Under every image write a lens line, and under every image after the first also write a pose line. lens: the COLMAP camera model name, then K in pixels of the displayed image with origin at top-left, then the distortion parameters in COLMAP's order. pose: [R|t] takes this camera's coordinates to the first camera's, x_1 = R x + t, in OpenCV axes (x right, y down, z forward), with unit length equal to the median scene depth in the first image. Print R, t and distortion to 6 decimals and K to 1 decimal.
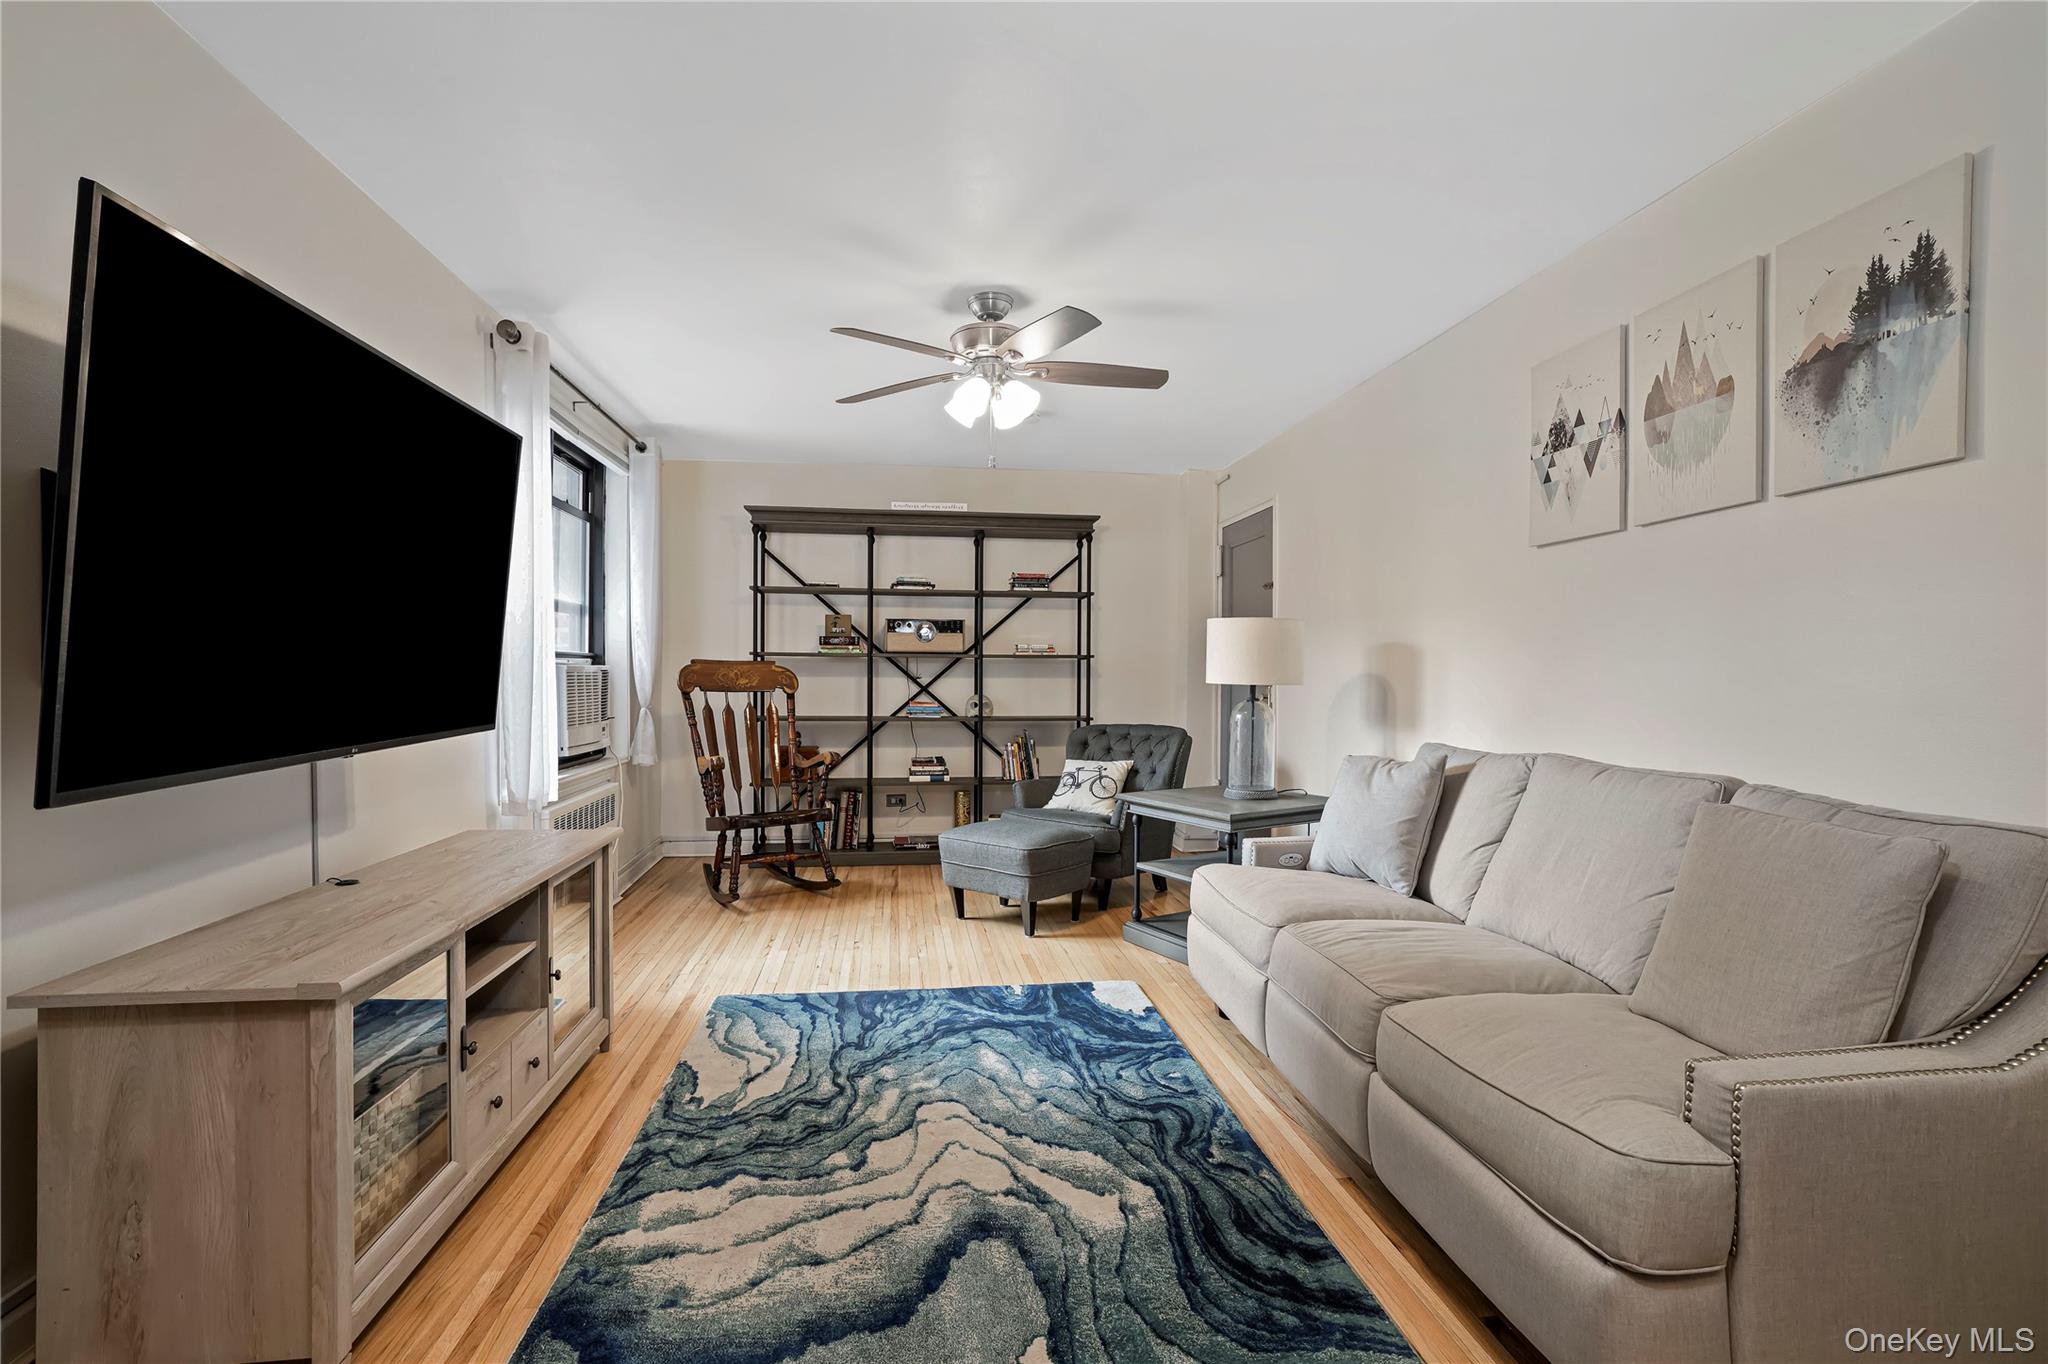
lens RADIAL K [[959.1, 0, 1034.8], [0, 959.1, 688.1], [0, 0, 1]] dist [-0.057620, 0.031532]
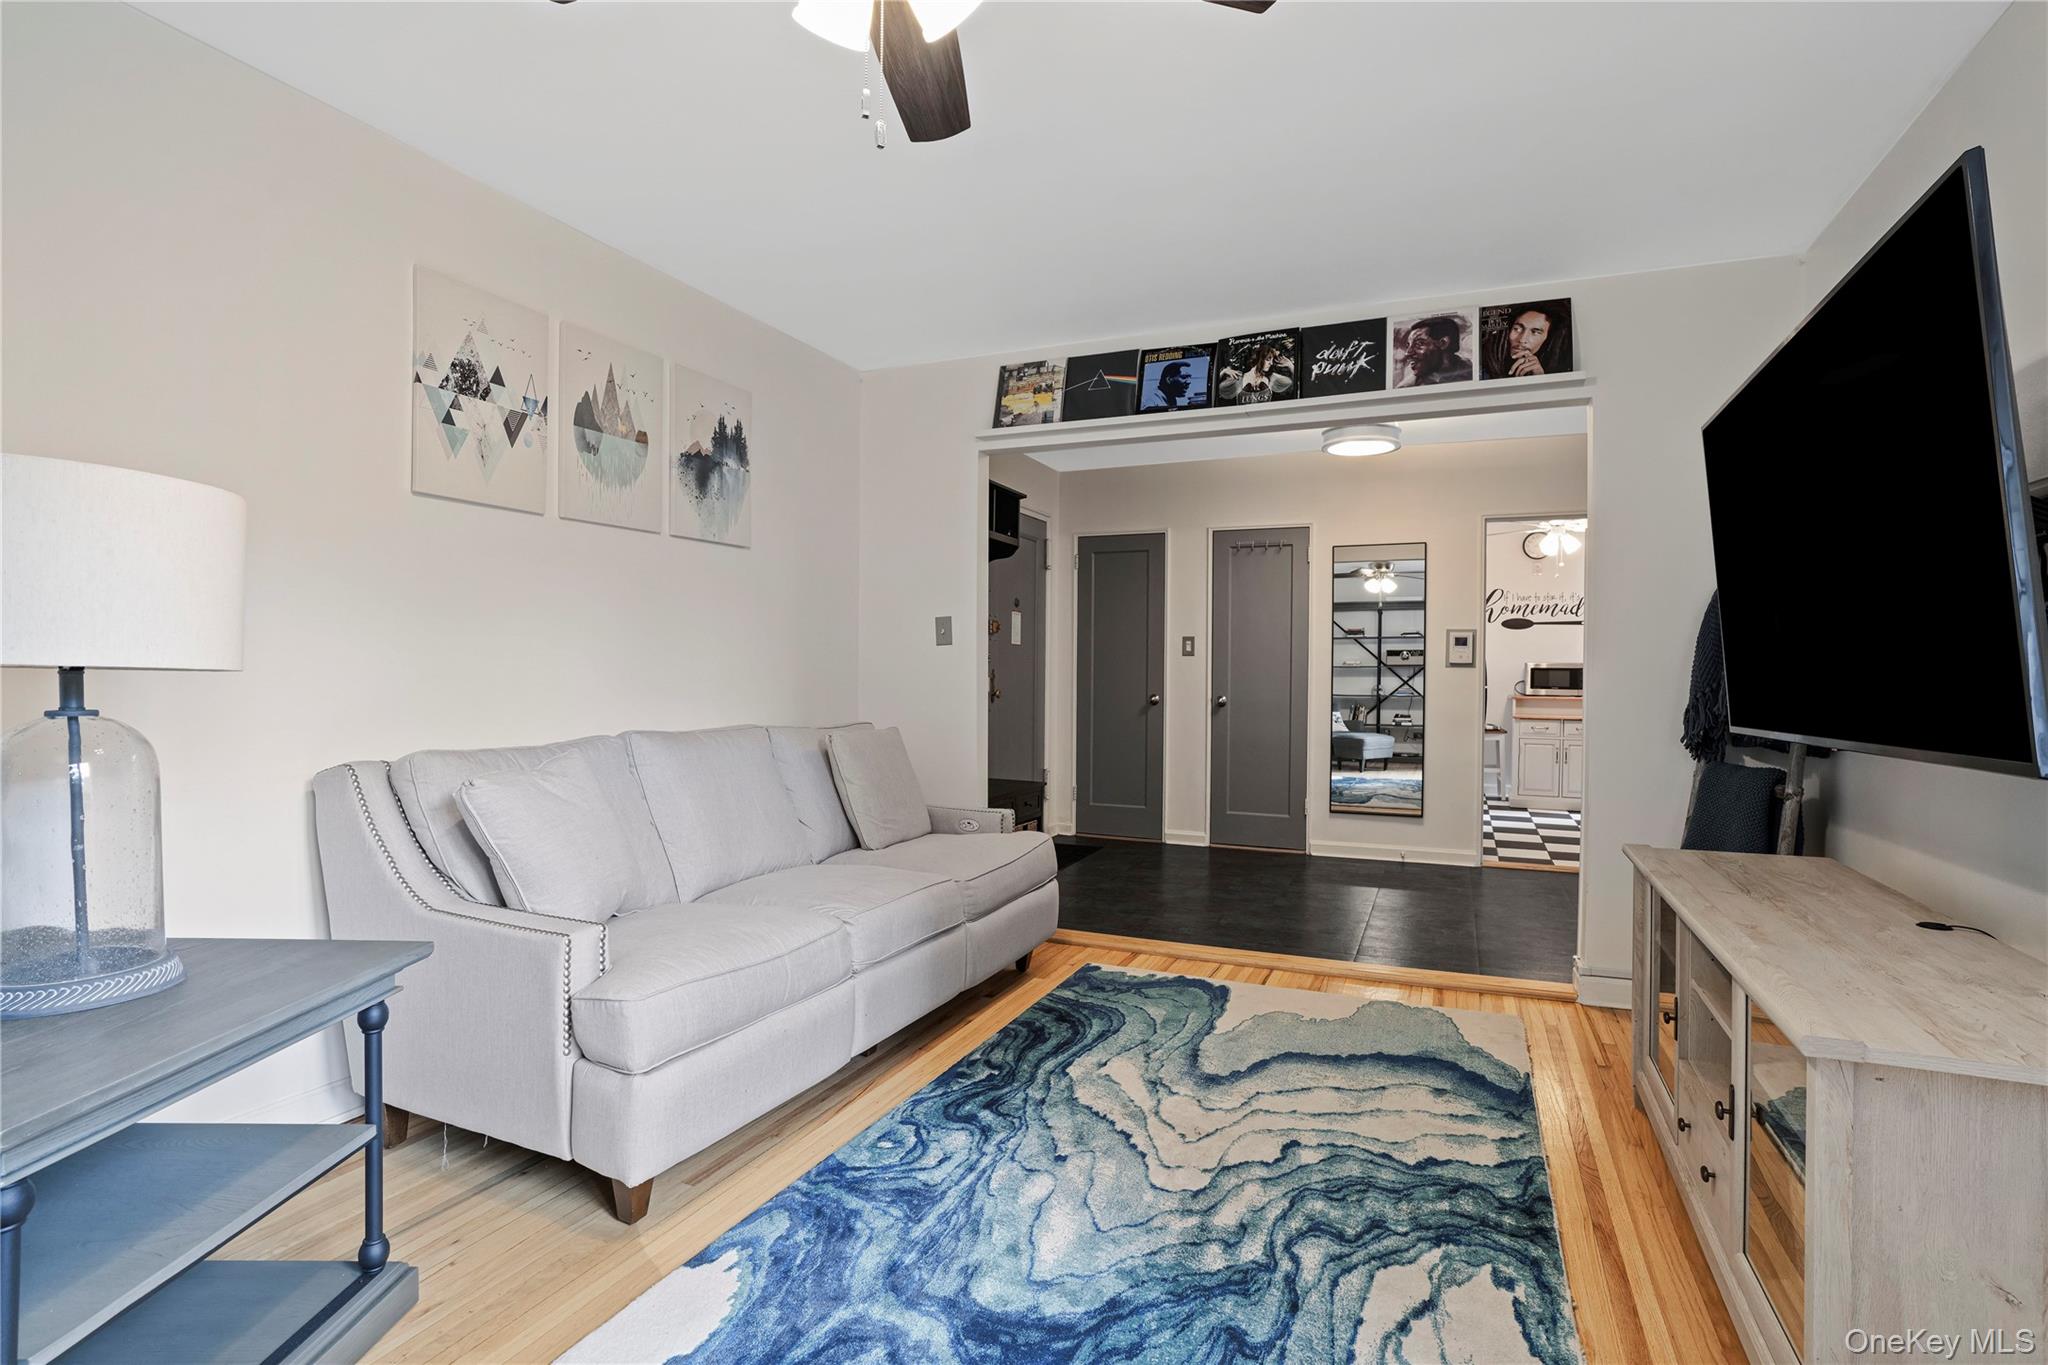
lens RADIAL K [[984.6, 0, 1047.6], [0, 984.6, 677.4], [0, 0, 1]] dist [-0.059816, 0.033391]
pose [[-0.856624, -0.012702, 0.515785, -0.210363], [-0.003423, 0.999815, 0.018937, -0.006249], [-0.515930, 0.014456, -0.856509, 0.862574]]
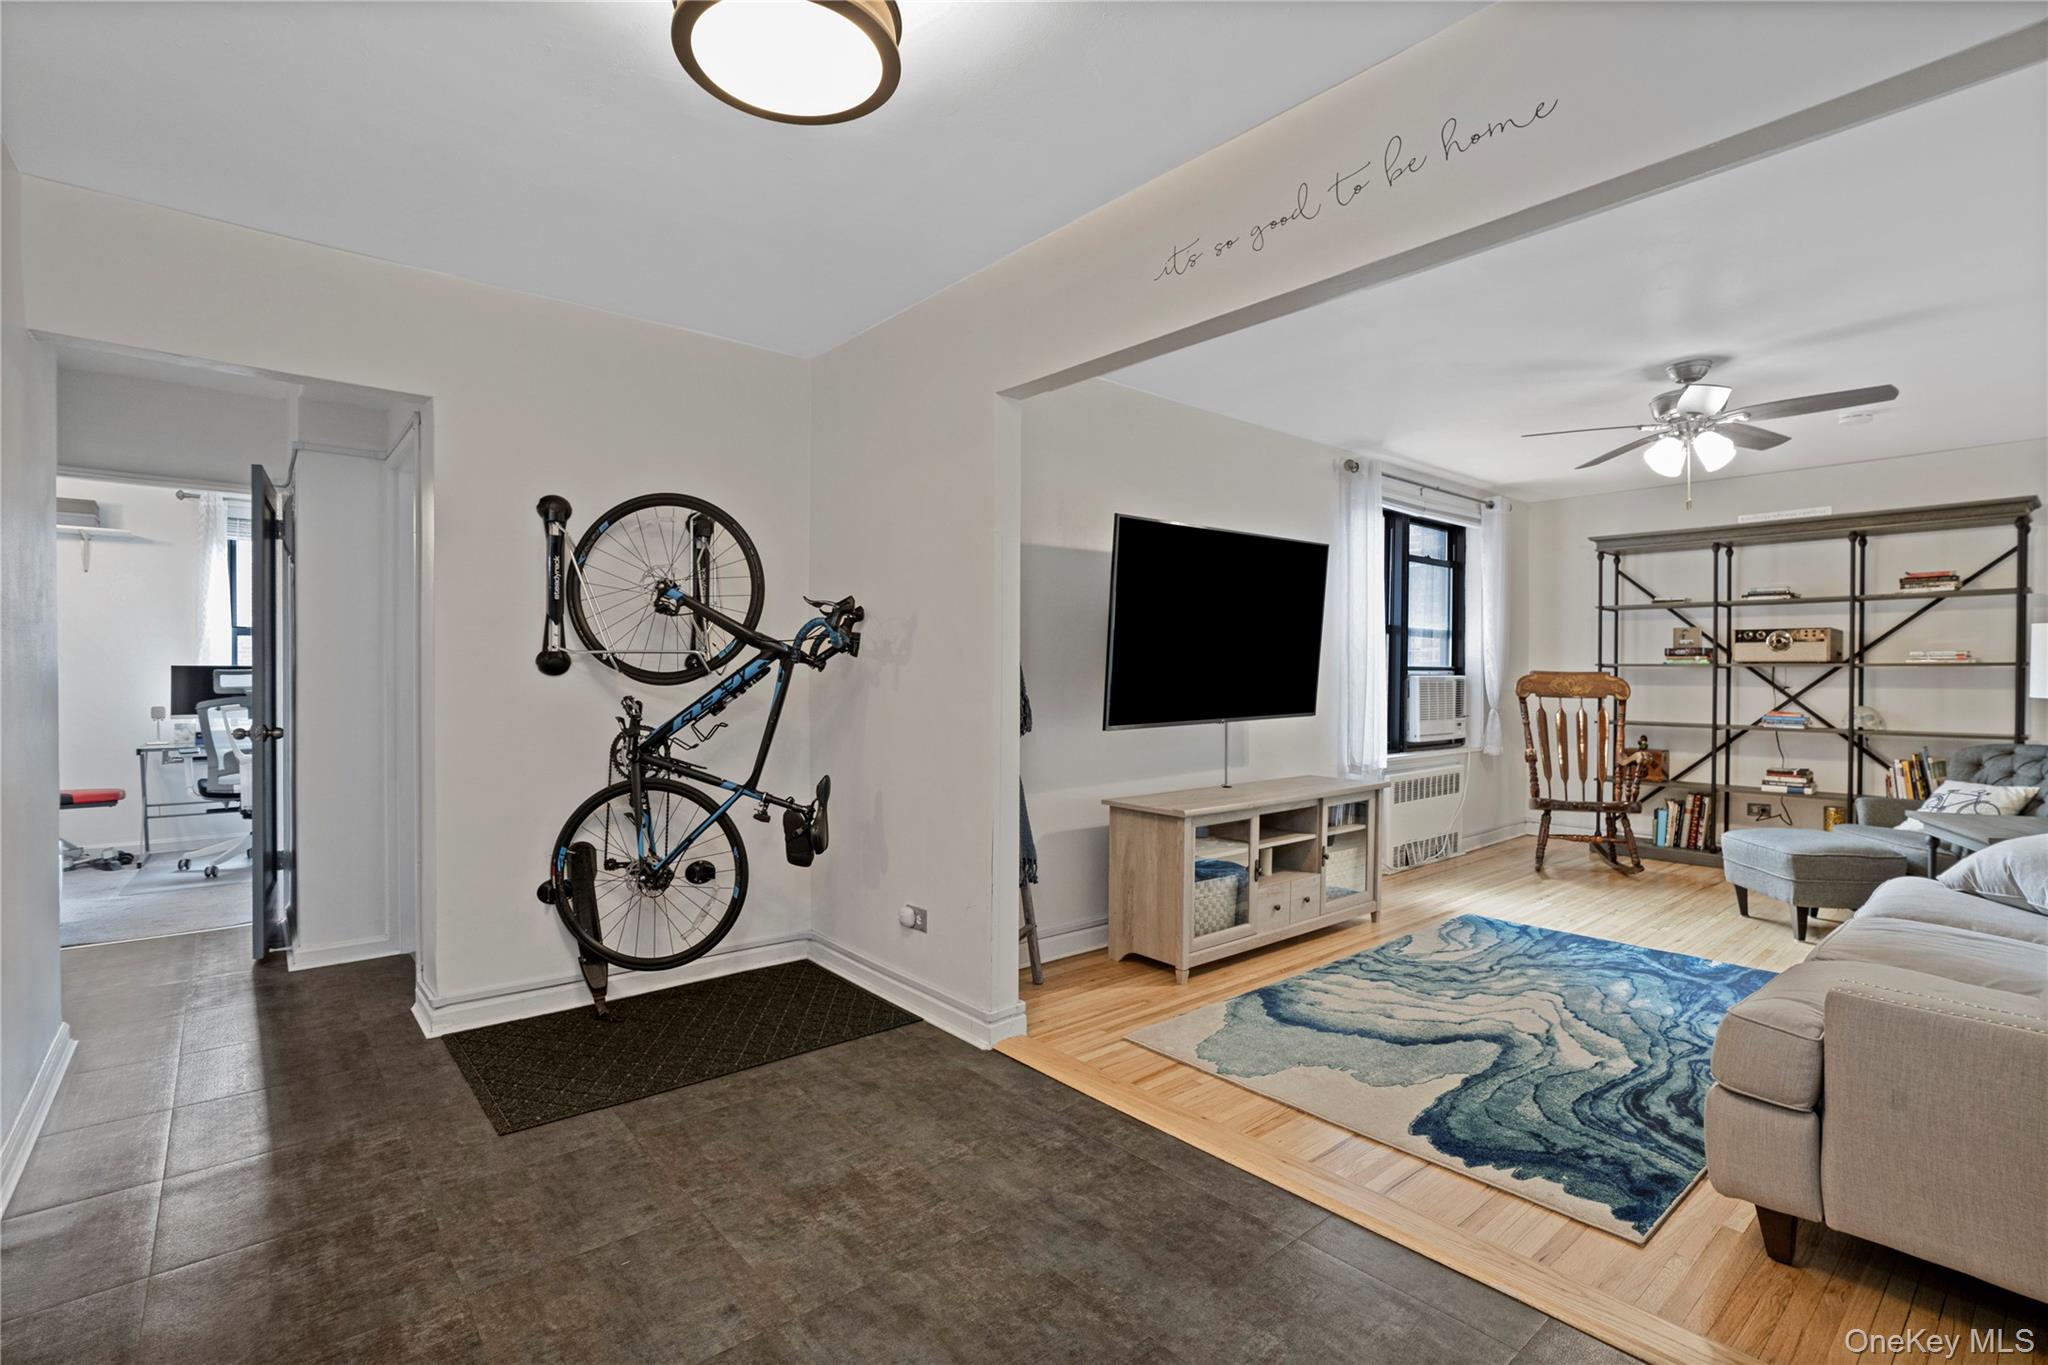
lens RADIAL K [[943.9, 0, 1040.1], [0, 943.9, 683.7], [0, 0, 1]] dist [-0.056954, 0.027554]
pose [[0.535648, 0.005292, -0.844425, 0.318183], [-0.013872, 0.999901, -0.002534, -0.001876], [0.844328, 0.013072, 0.535668, -0.179768]]
